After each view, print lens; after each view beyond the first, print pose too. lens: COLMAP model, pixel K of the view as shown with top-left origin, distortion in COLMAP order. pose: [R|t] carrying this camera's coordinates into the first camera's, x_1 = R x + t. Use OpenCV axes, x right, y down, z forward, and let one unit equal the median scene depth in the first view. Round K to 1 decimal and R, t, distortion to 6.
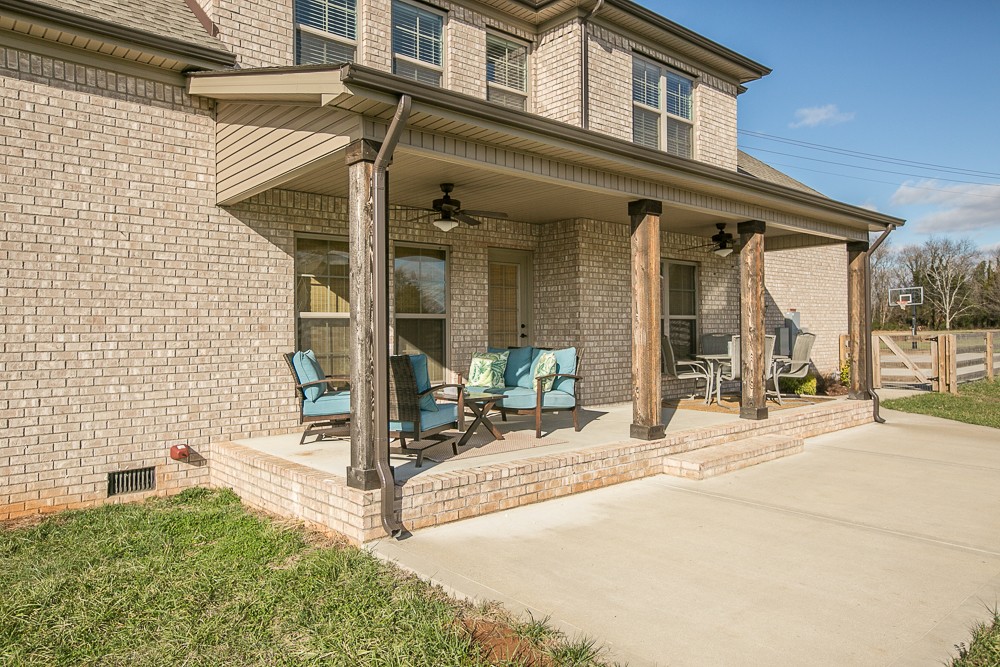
lens RADIAL K [[679.2, 0, 497.0], [0, 679.2, 331.0], [0, 0, 1]] dist [-0.021038, 0.000159]
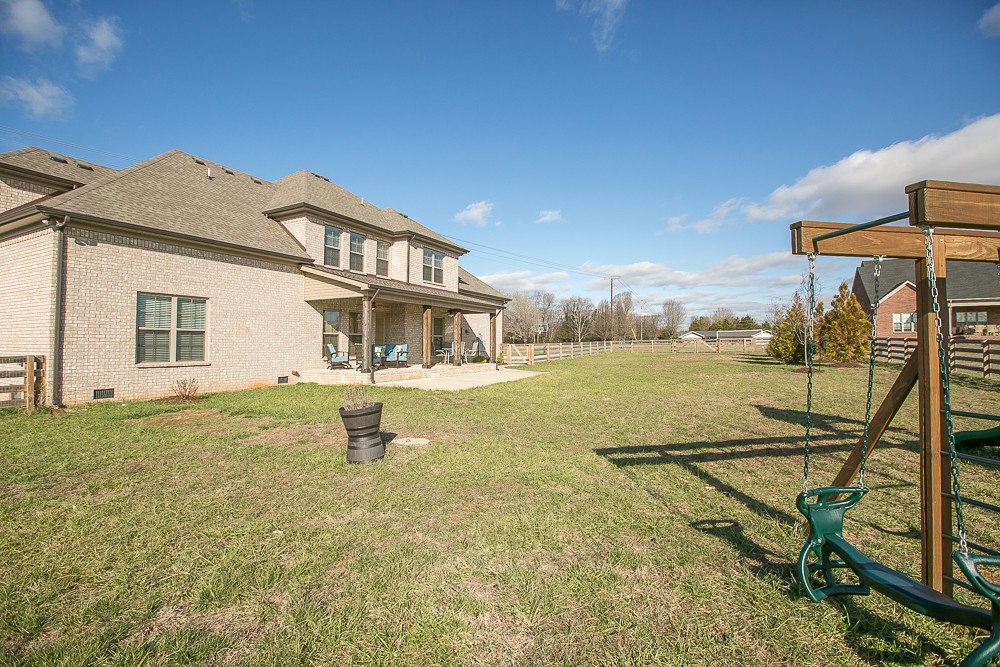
lens RADIAL K [[444.1, 0, 492.7], [0, 444.1, 325.8], [0, 0, 1]] dist [-0.000242, -0.000742]
pose [[0.930214, 0.027088, 0.366017, -0.261664], [-0.012575, 0.999039, -0.041978, 0.016596], [-0.366802, 0.034446, 0.929661, -1.081460]]
